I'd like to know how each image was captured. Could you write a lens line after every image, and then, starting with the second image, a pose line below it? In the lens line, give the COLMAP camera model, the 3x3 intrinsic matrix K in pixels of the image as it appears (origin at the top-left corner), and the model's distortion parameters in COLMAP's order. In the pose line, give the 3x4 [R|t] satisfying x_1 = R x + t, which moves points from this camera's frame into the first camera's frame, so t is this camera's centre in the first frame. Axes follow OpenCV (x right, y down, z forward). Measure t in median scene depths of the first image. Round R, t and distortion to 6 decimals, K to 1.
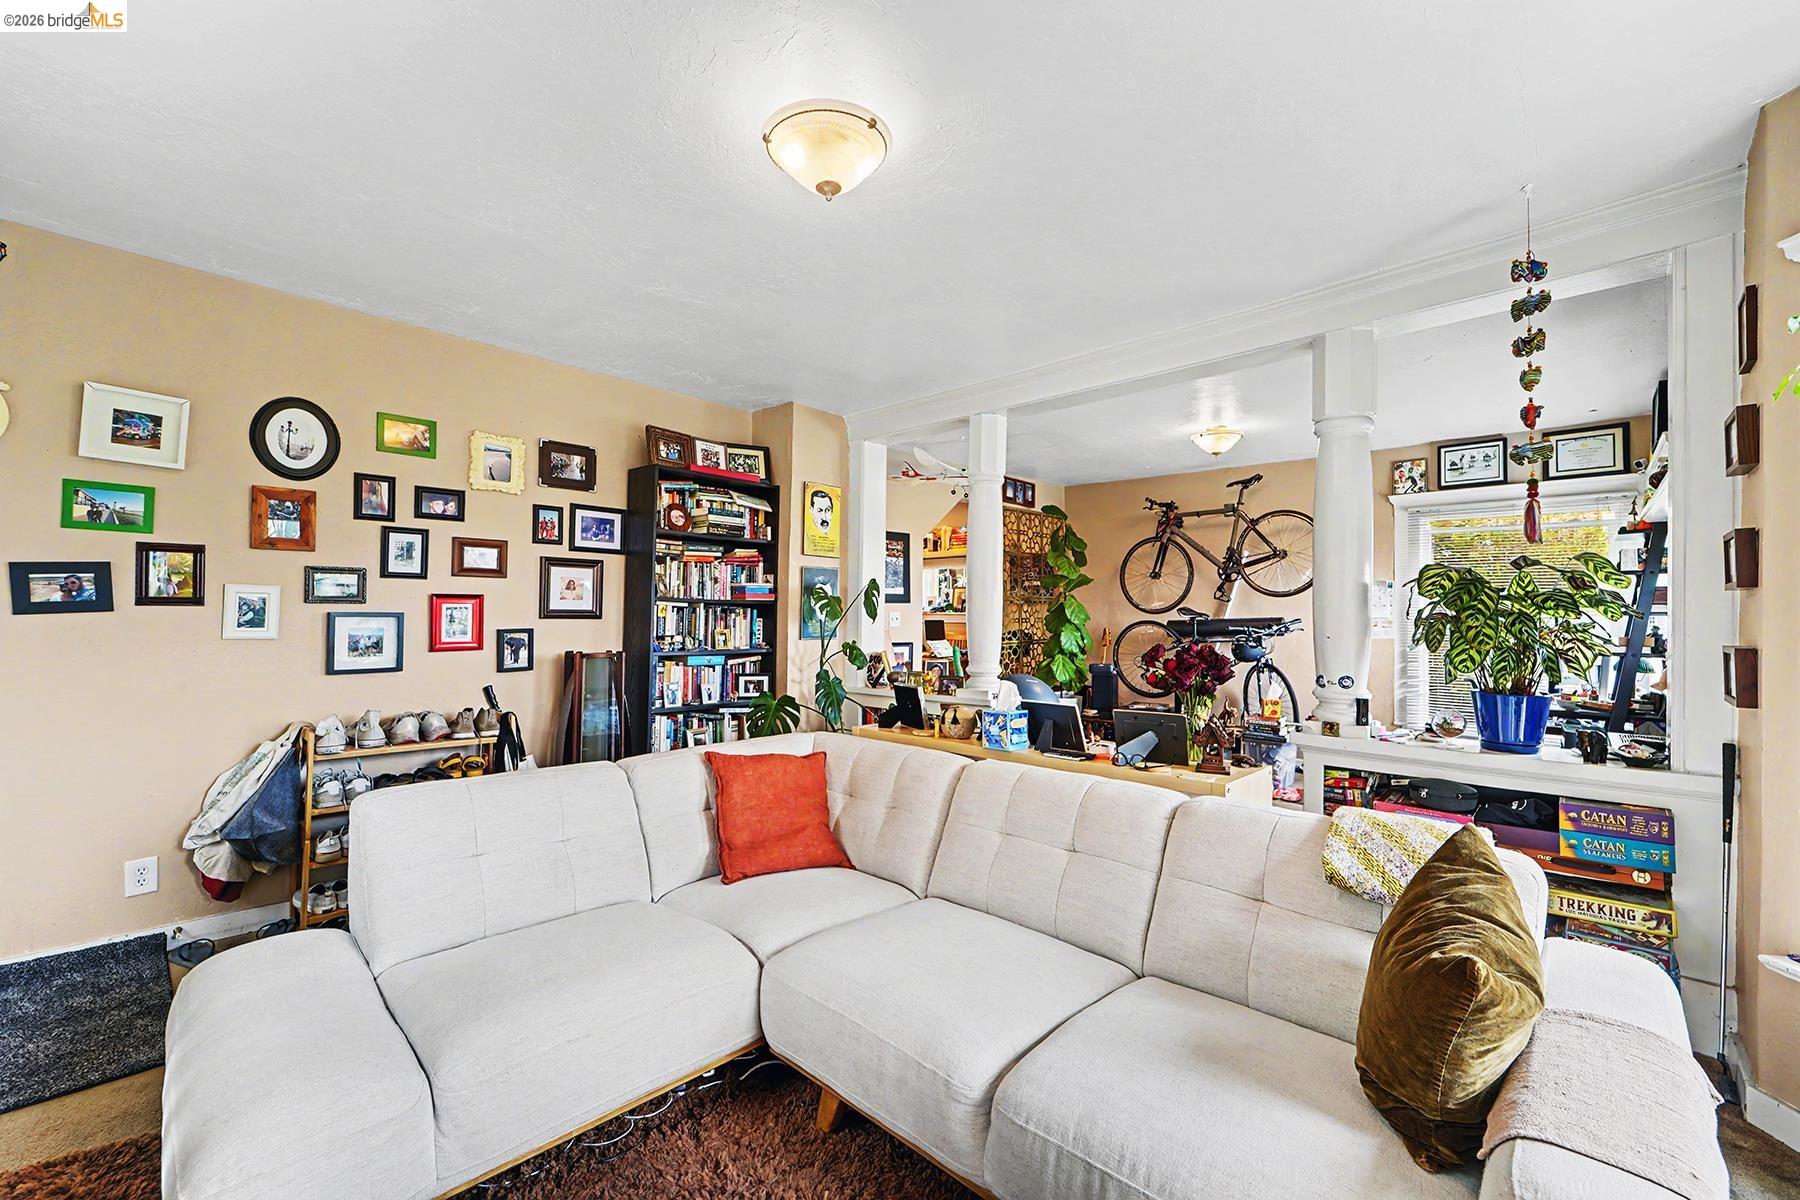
lens RADIAL K [[715.6, 0, 903.4], [0, 715.6, 597.8], [0, 0, 1]] dist [-0.002713, -0.000779]
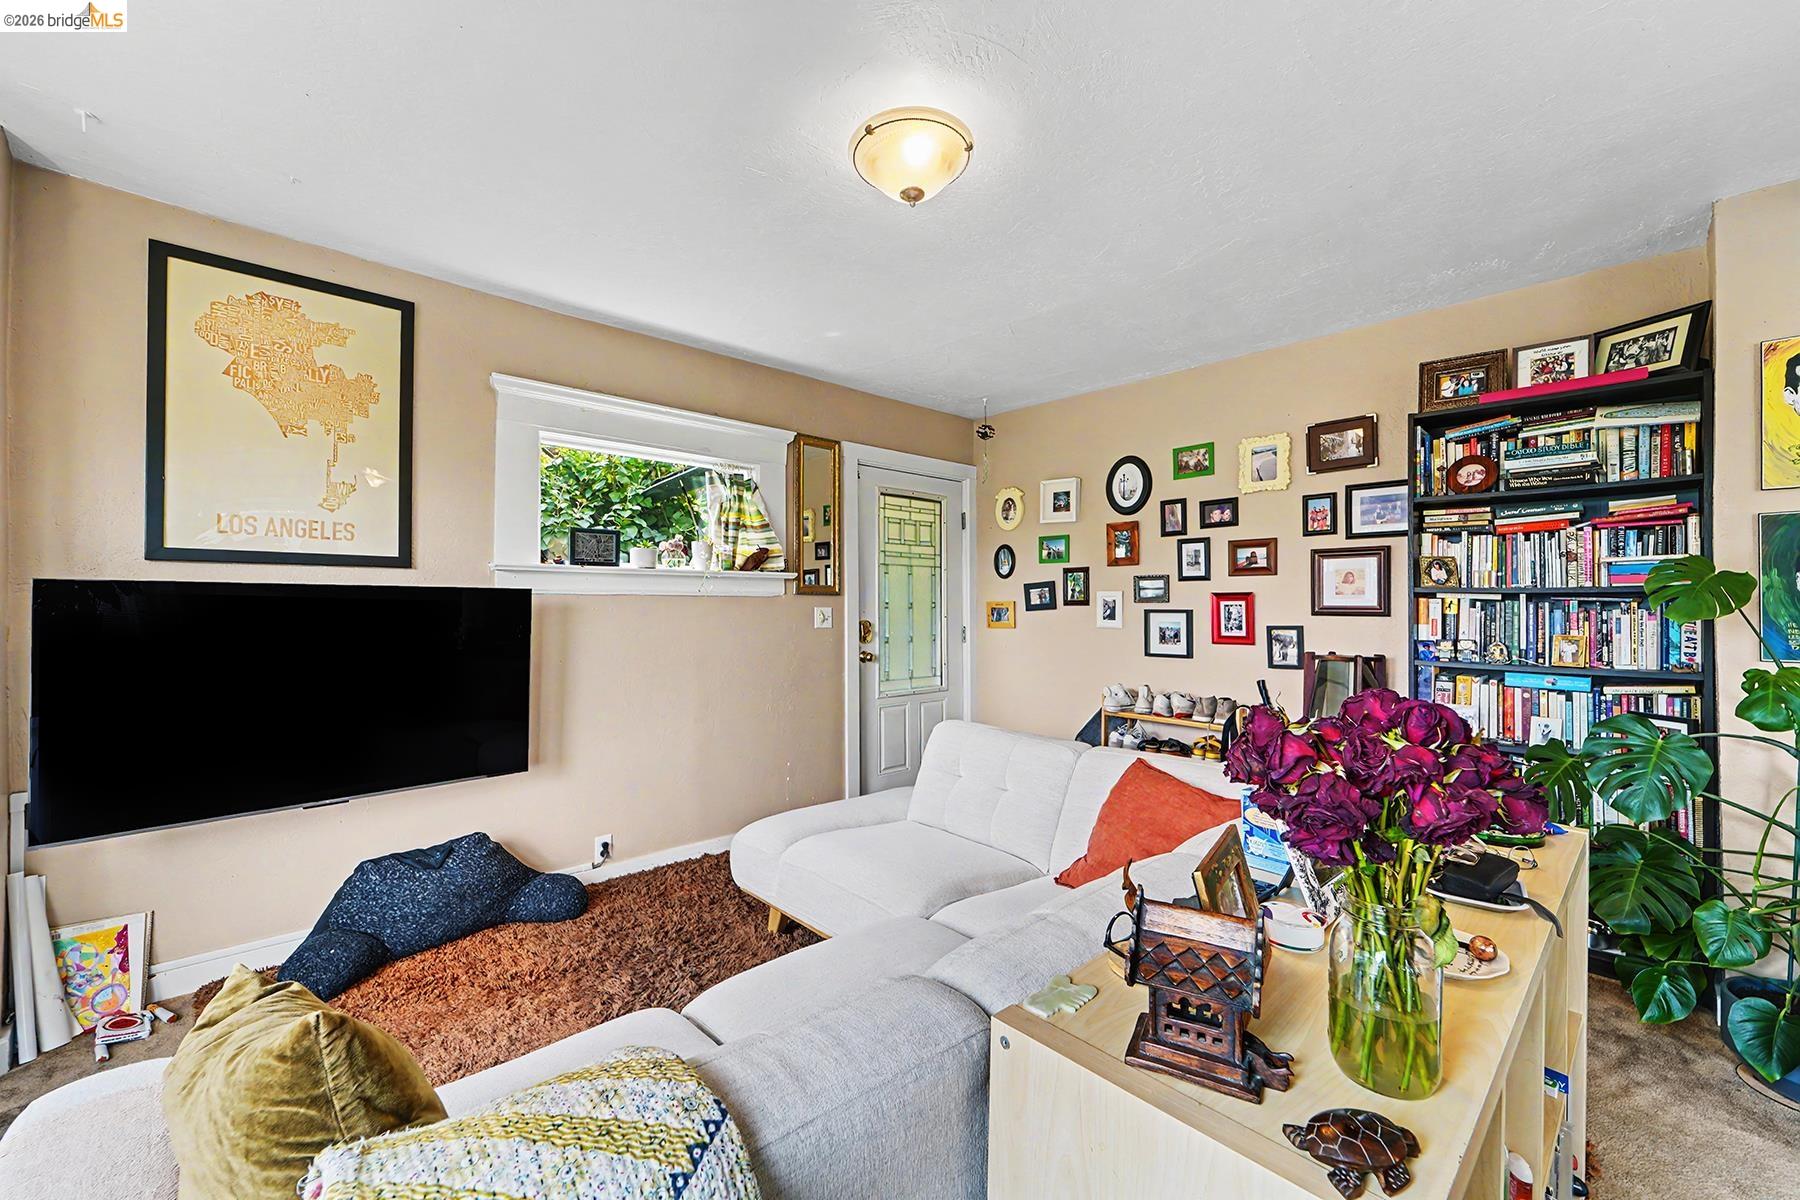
lens RADIAL K [[715.6, 0, 898.8], [0, 715.6, 598.0], [0, 0, 1]] dist [-0.002713, -0.000779]
pose [[-0.060484, -0.025241, -0.997850, 0.498262], [0.014587, 0.999551, -0.026168, 0.024405], [0.998063, -0.016139, -0.060089, 0.554570]]
